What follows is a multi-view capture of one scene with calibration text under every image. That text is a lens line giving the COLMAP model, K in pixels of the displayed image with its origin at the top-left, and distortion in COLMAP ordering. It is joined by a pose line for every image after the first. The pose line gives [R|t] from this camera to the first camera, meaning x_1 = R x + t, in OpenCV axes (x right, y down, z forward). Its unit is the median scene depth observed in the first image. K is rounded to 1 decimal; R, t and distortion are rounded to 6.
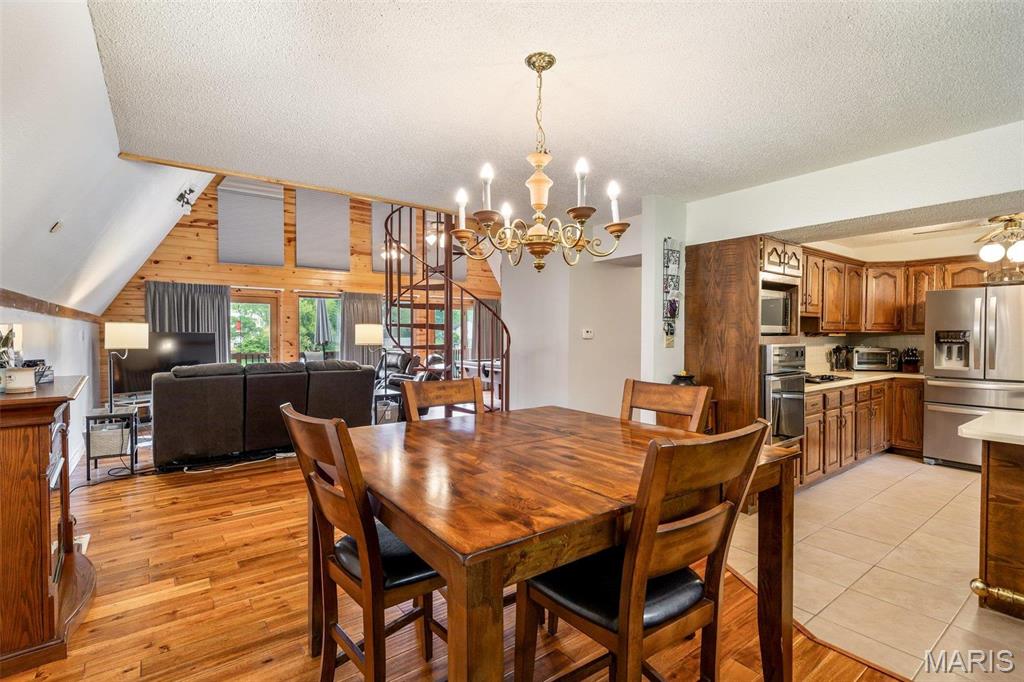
lens RADIAL K [[479.4, 0, 512.0], [0, 479.4, 341.0], [0, 0, 1]] dist [-0.001988, -0.000251]
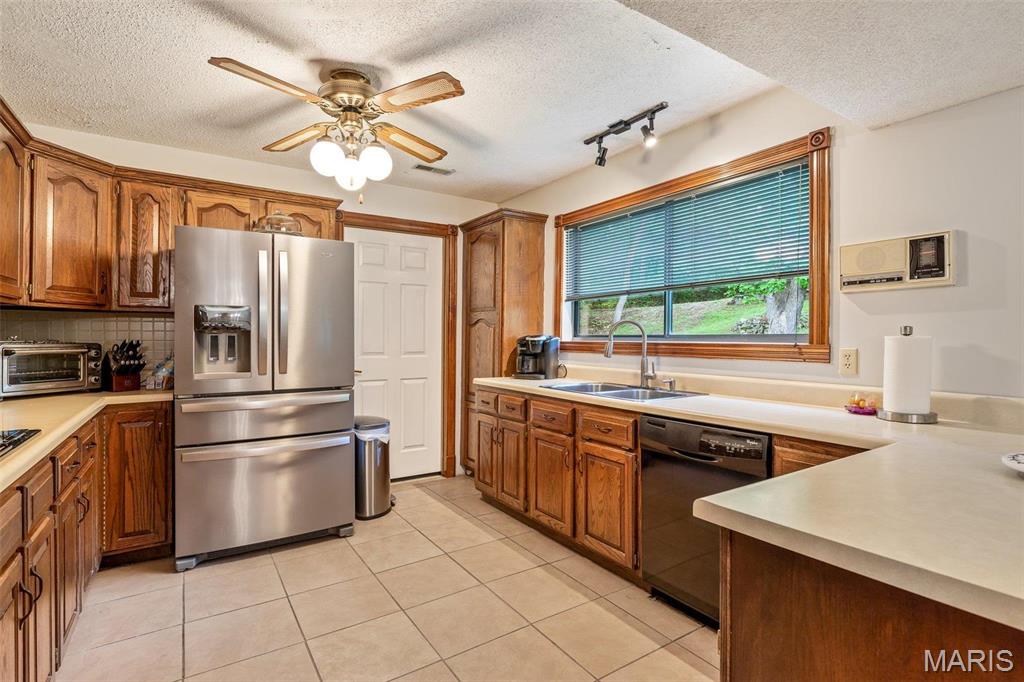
lens RADIAL K [[499.1, 0, 511.0], [0, 499.1, 338.9], [0, 0, 1]] dist [-0.000159, 0.000076]
pose [[0.066927, -0.004354, 0.997748, 0.337507], [0.013678, 0.999901, 0.003446, 0.015363], [-0.997664, 0.013417, 0.066980, 0.564831]]
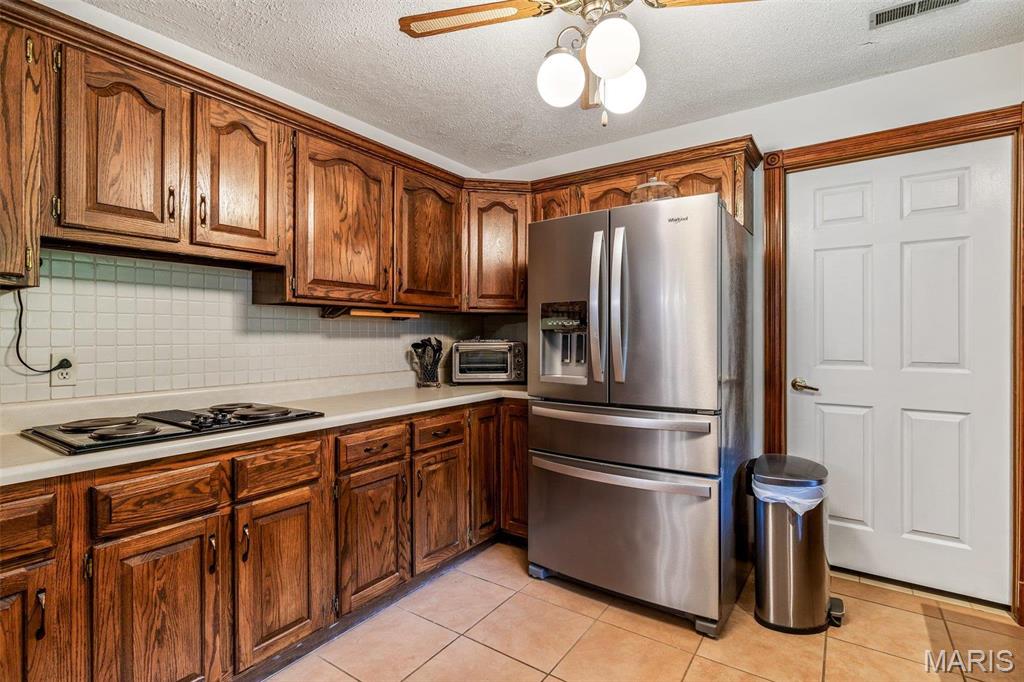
lens RADIAL K [[486.3, 0, 511.0], [0, 486.3, 335.4], [0, 0, 1]] dist [0.000298, 0.000675]
pose [[0.949244, -0.001390, 0.314537, 0.630330], [0.007290, 0.999819, -0.017583, 0.017846], [-0.314455, 0.018983, 0.949082, 0.486839]]
